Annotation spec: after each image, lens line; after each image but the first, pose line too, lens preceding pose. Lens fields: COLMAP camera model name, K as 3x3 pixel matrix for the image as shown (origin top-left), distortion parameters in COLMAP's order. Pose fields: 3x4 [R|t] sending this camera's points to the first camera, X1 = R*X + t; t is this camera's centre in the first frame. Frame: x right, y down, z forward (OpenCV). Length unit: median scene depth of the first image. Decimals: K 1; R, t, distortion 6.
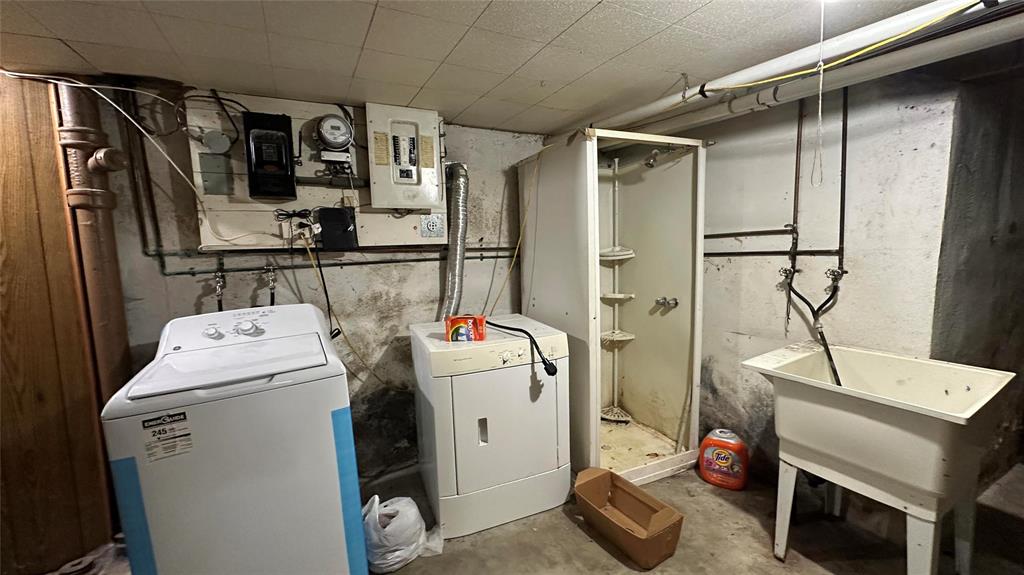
lens RADIAL K [[406.4, 0, 511.0], [0, 406.4, 286.5], [0, 0, 1]] dist [0.000249, 0.000286]
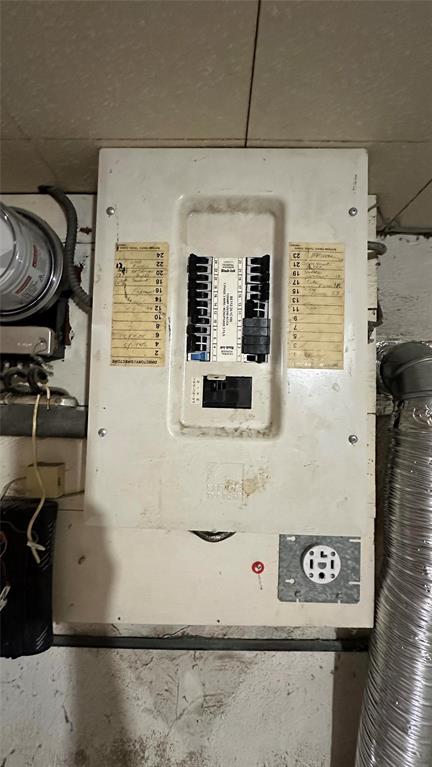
lens RADIAL K [[304.4, 0, 215.5], [0, 304.4, 384.0], [0, 0, 1]] dist [0.000249, 0.000286]
pose [[0.878090, 0.023624, -0.477912, -0.172355], [-0.098024, 0.986479, -0.131341, -0.257120], [0.468347, 0.162177, 0.868533, 0.828626]]
